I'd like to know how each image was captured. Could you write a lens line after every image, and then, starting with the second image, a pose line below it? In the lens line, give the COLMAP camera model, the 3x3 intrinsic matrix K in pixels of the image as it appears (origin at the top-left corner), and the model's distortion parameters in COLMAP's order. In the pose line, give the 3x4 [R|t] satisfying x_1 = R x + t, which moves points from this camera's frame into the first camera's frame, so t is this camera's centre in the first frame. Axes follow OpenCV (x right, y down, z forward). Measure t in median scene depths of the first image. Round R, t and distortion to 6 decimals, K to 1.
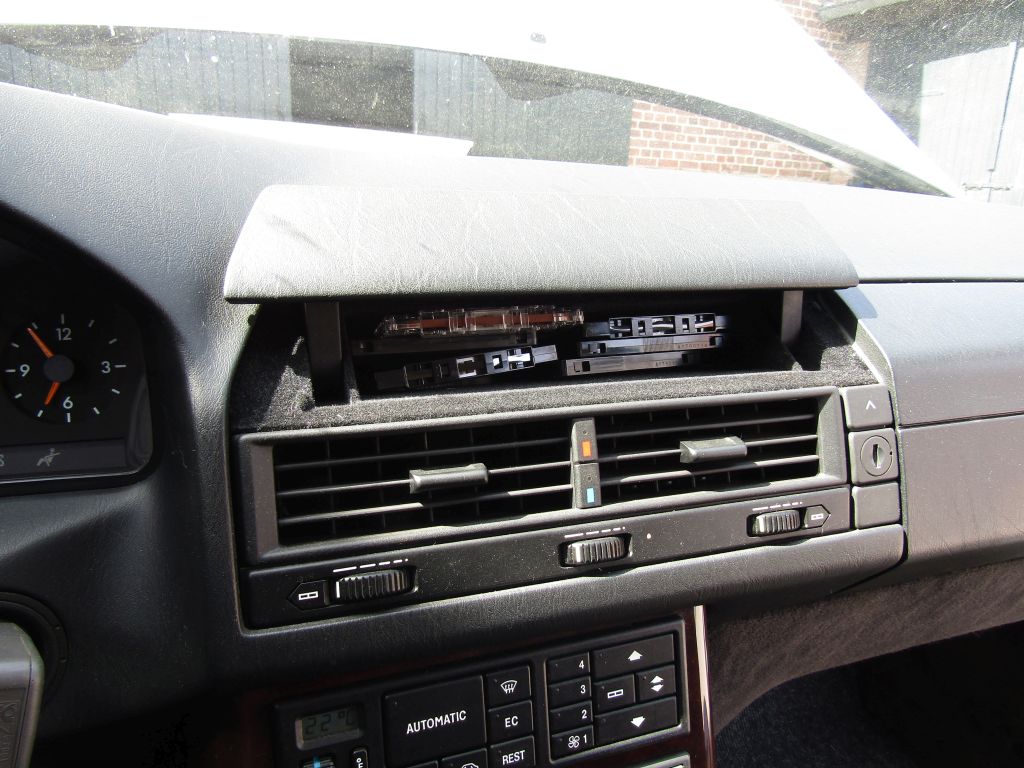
lens RADIAL K [[726.3, 0, 512.0], [0, 726.3, 384.0], [0, 0, 1]] dist [-0.009411, 0.000801]
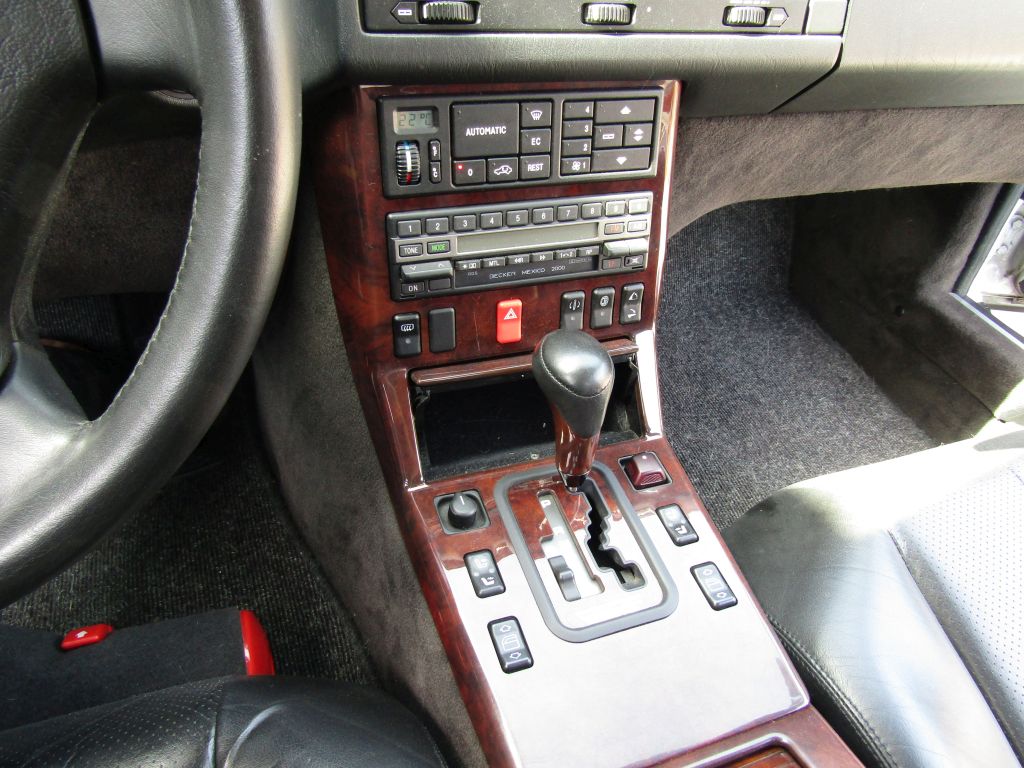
lens RADIAL K [[726.3, 0, 512.0], [0, 726.3, 384.0], [0, 0, 1]] dist [-0.009411, 0.000801]
pose [[0.997460, 0.056046, 0.043964, -0.076757], [-0.069633, 0.897224, 0.436052, 0.248670], [-0.015007, -0.438005, 0.898847, -0.460465]]
